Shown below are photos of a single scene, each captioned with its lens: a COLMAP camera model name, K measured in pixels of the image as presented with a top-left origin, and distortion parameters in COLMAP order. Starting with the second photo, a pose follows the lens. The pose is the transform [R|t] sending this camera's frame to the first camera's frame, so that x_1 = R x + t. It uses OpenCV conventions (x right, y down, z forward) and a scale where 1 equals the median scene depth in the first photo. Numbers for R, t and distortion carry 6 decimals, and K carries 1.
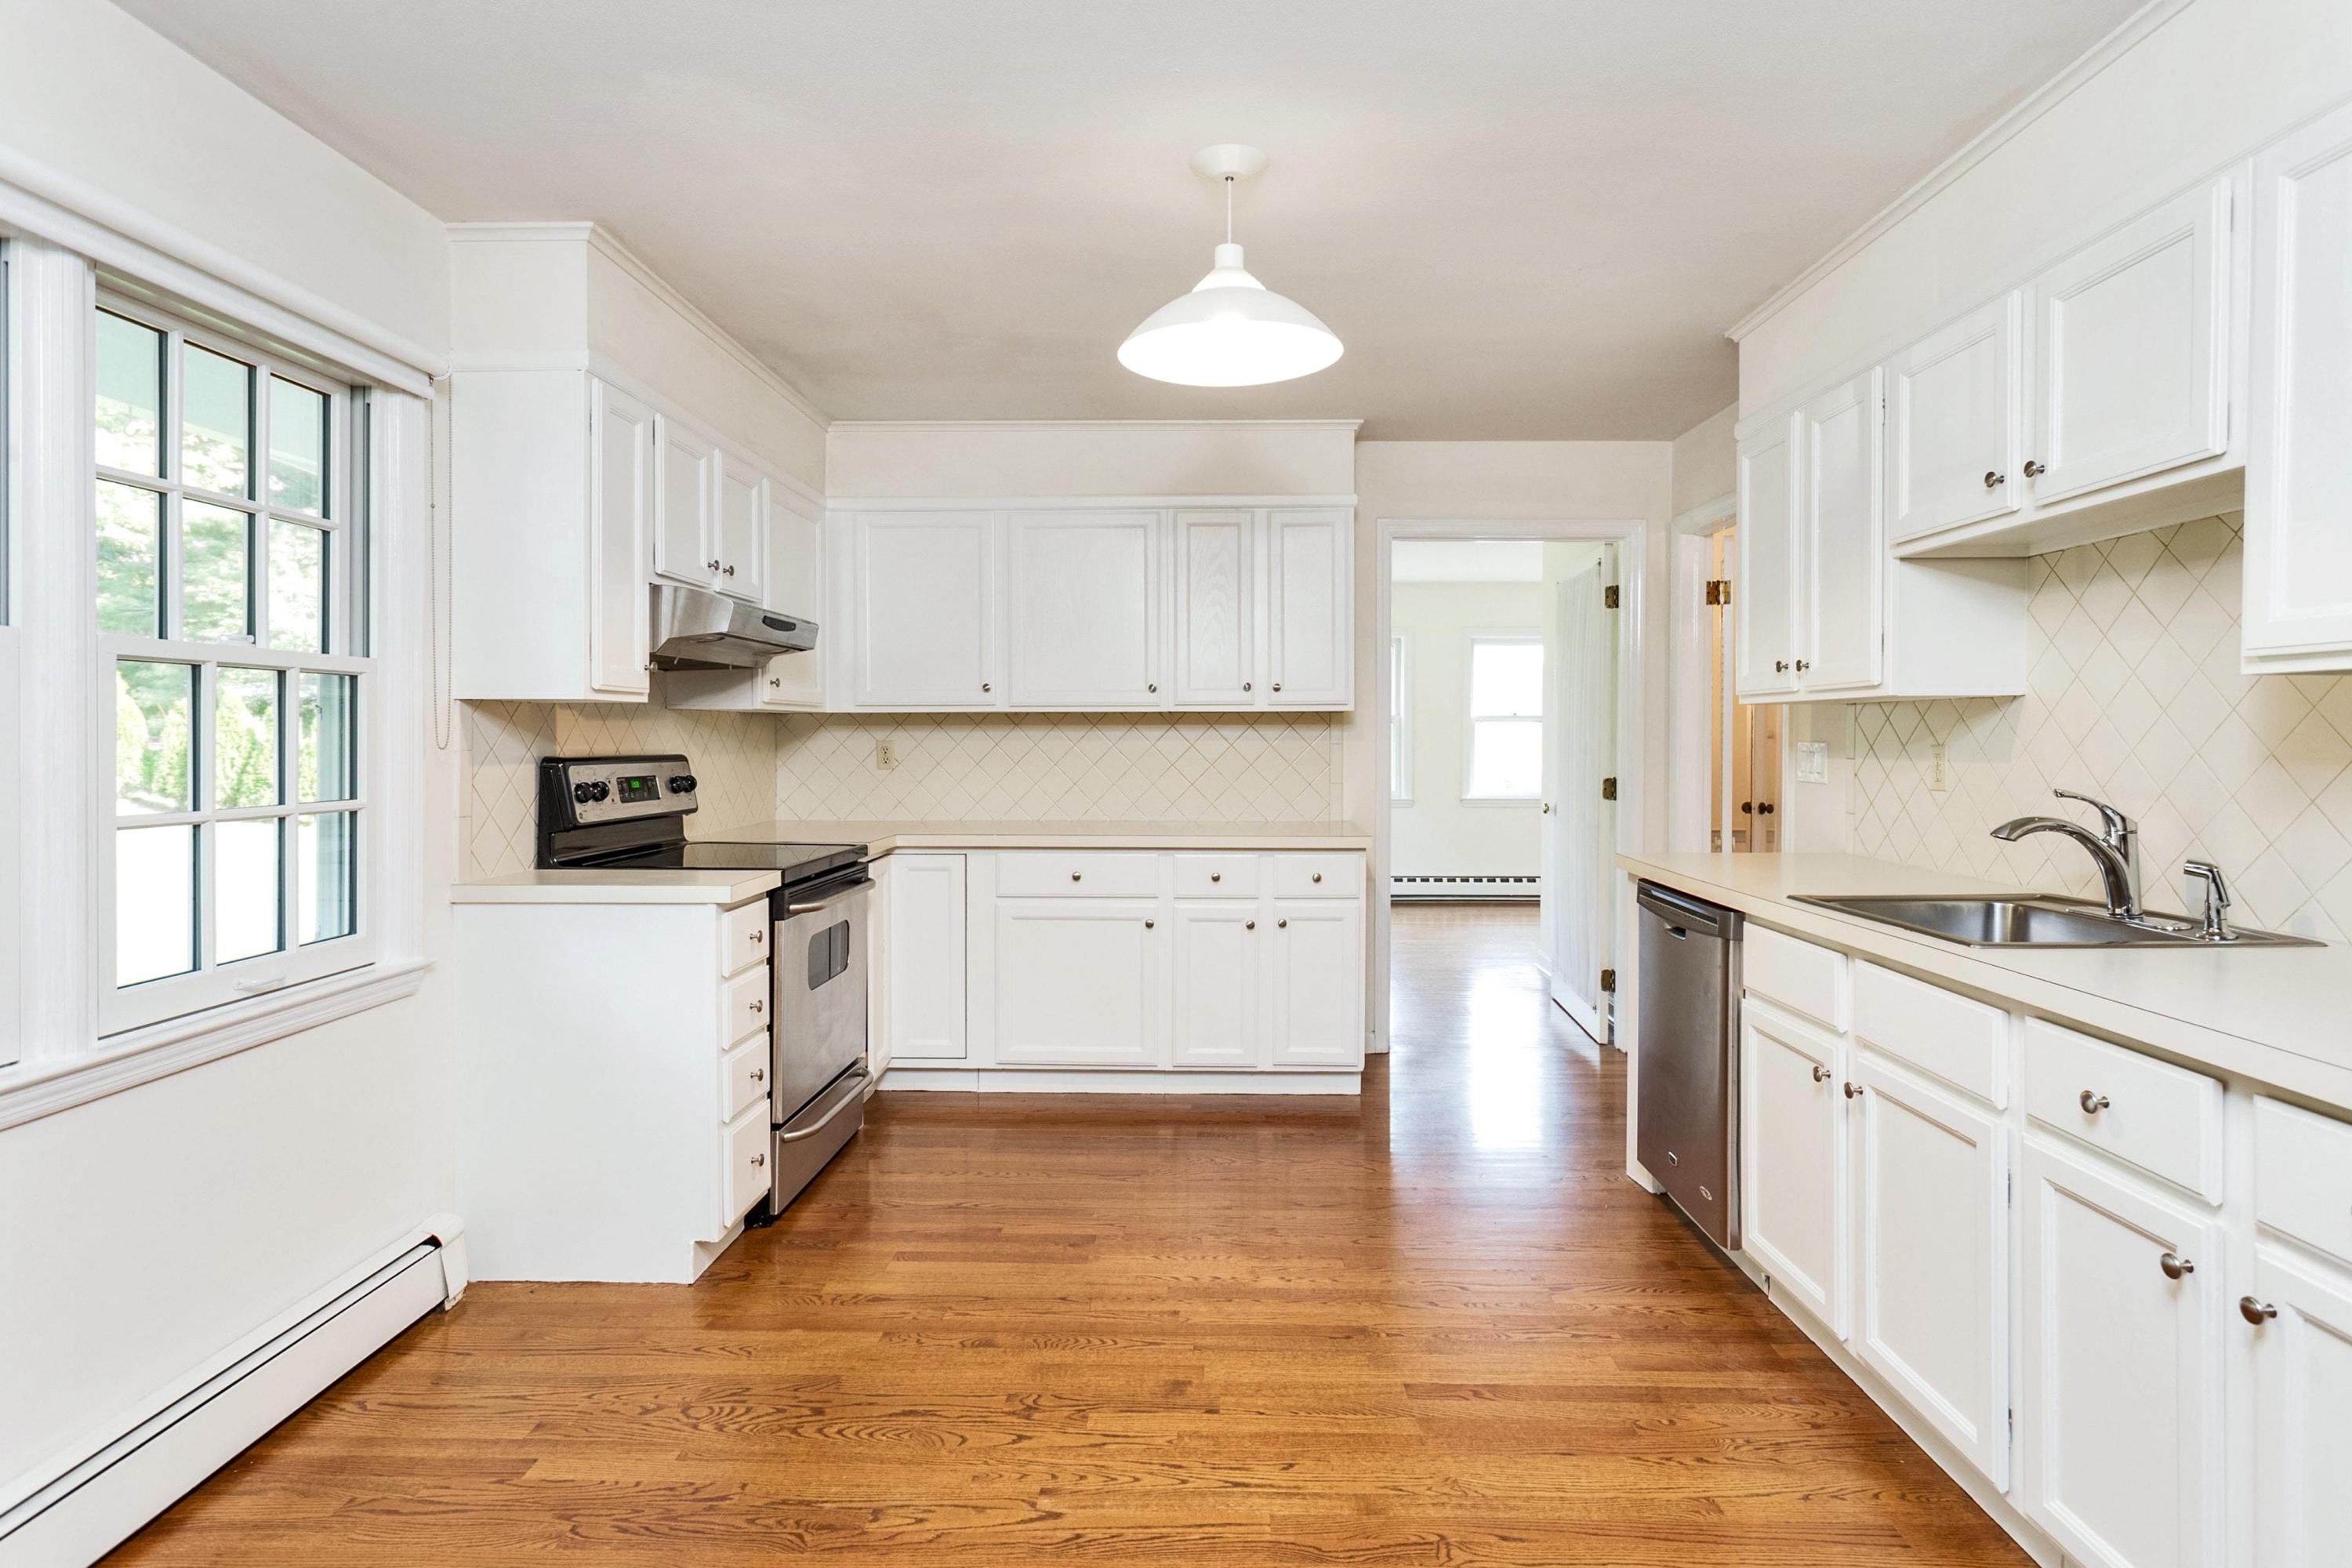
lens RADIAL K [[1220.3, 0, 1182.3], [0, 1220.3, 778.3], [0, 0, 1]] dist [0.001161, 0.000884]
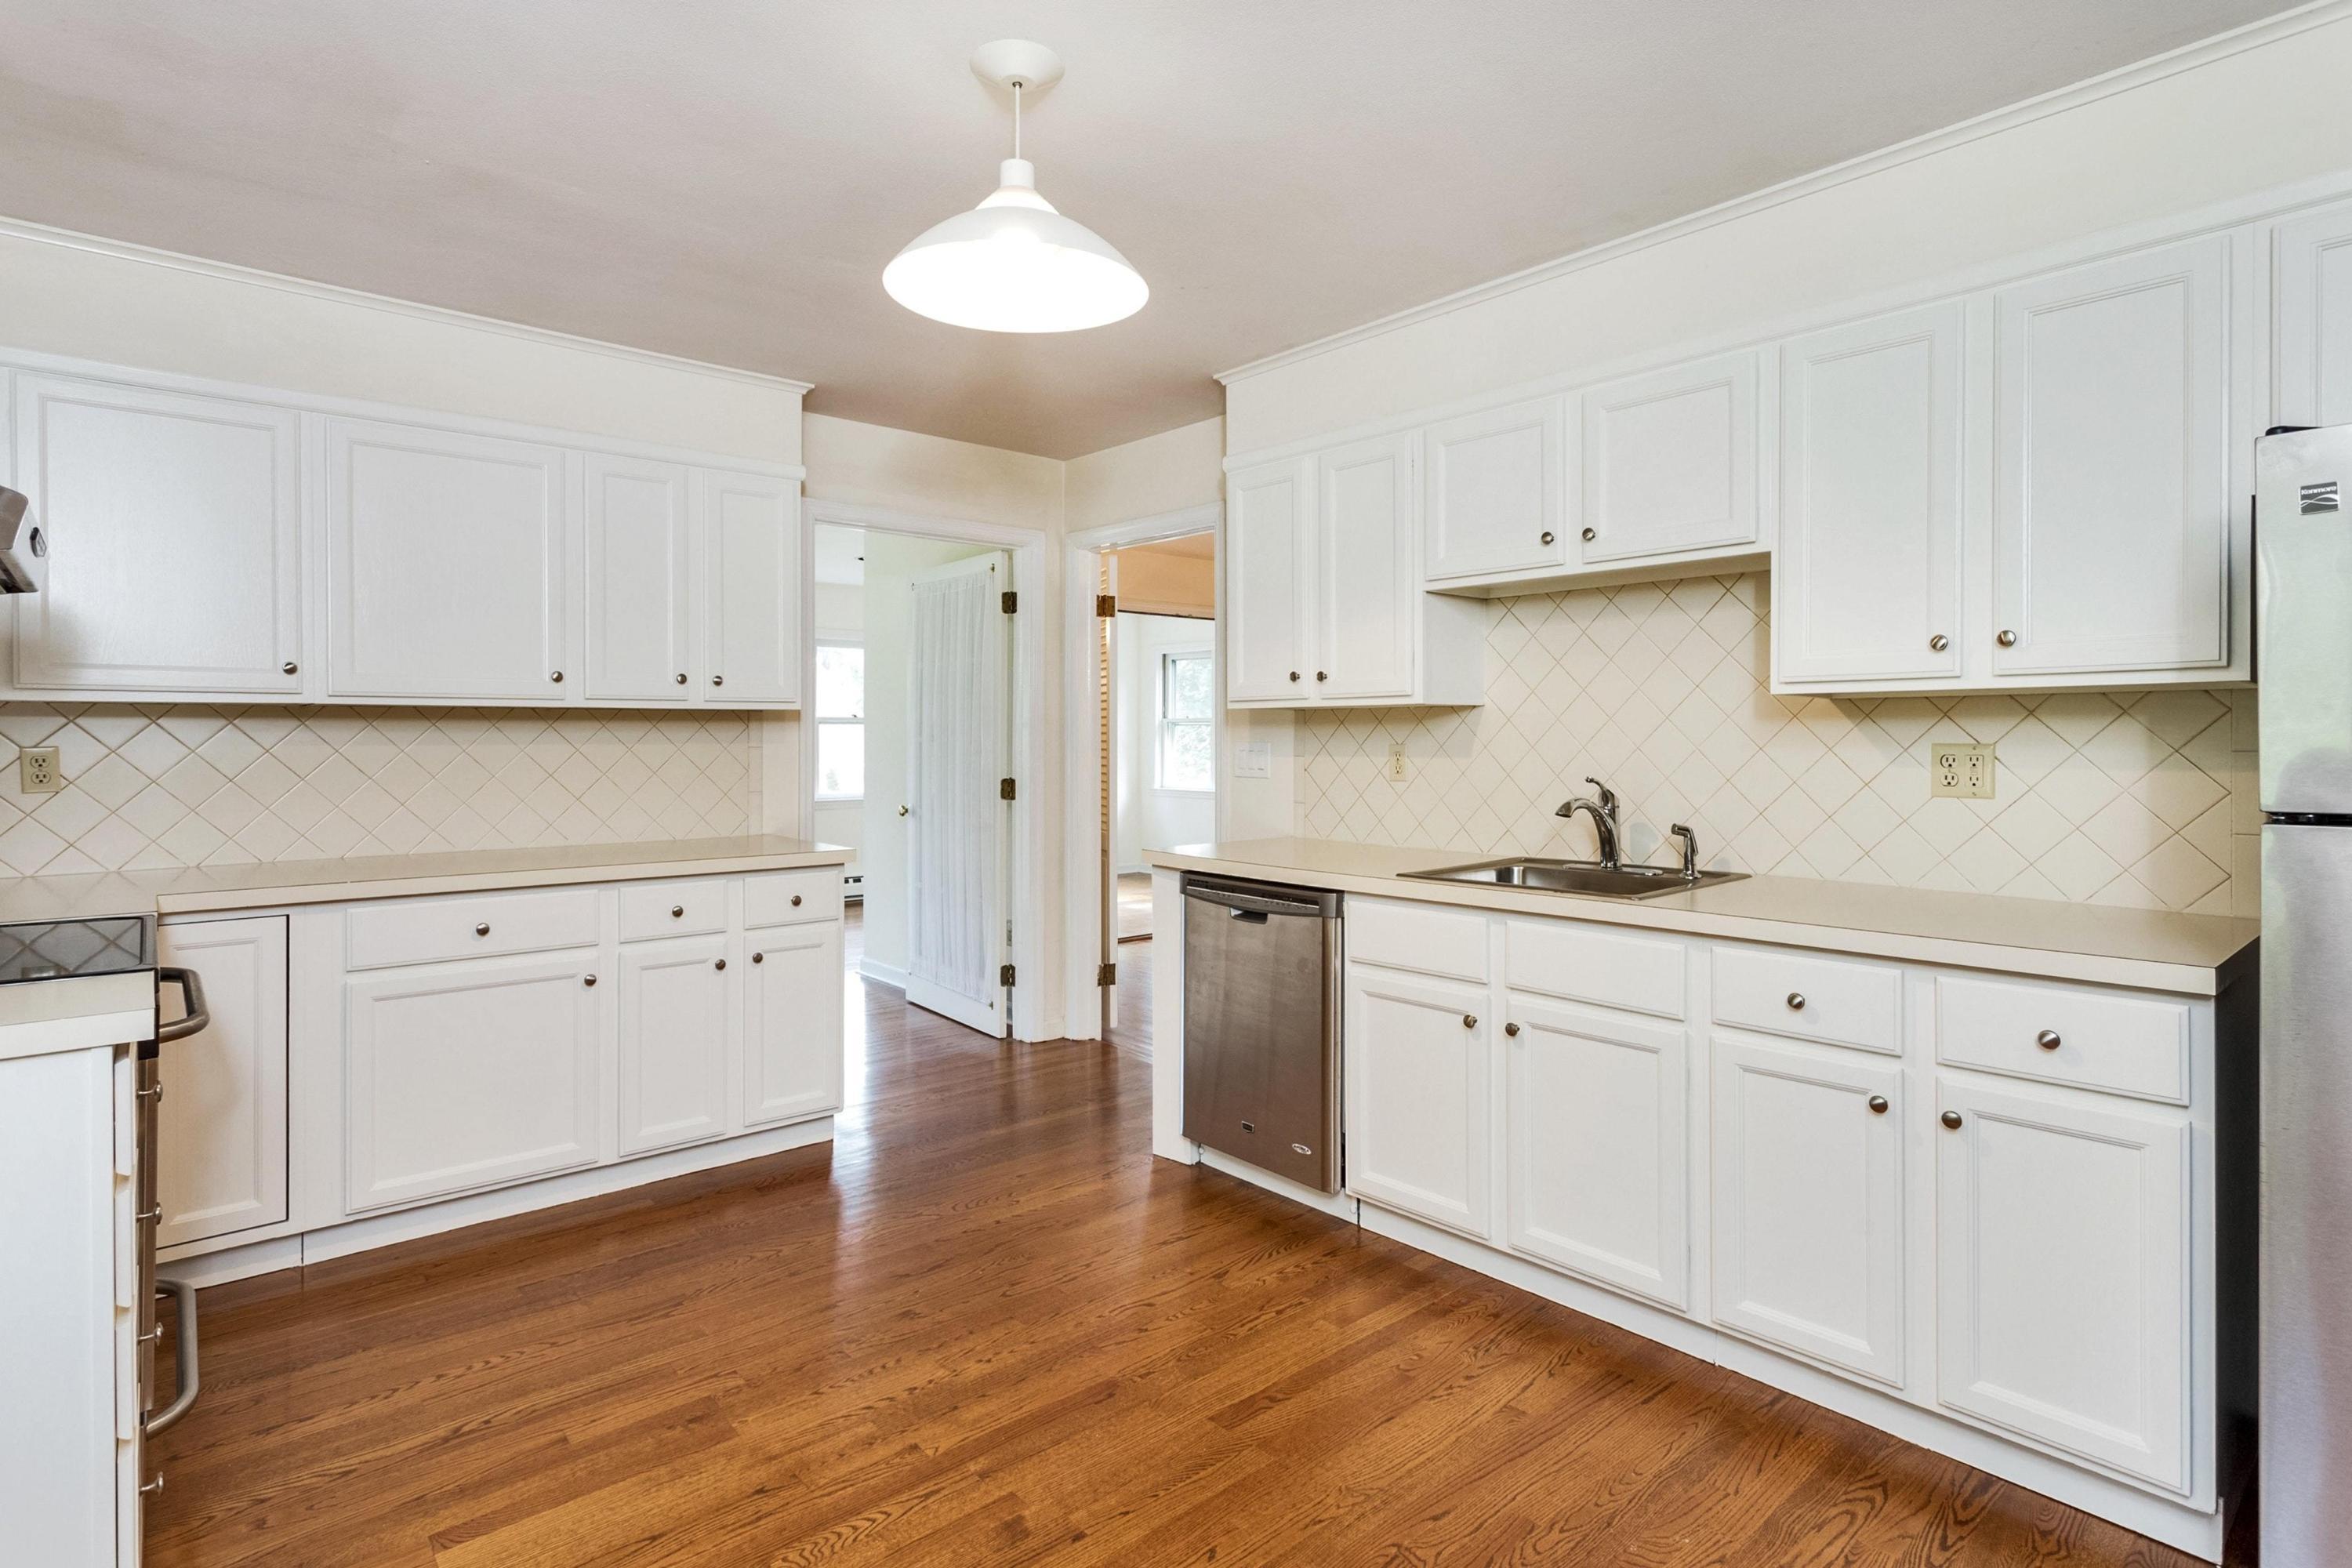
lens RADIAL K [[1195.2, 0, 1170.5], [0, 1195.2, 765.1], [0, 0, 1]] dist [-0.000280, 0.001510]
pose [[0.732176, -0.016235, 0.680922, -0.394370], [0.025030, 0.999682, -0.003080, -0.008299], [-0.680655, 0.019299, 0.732350, 0.279488]]
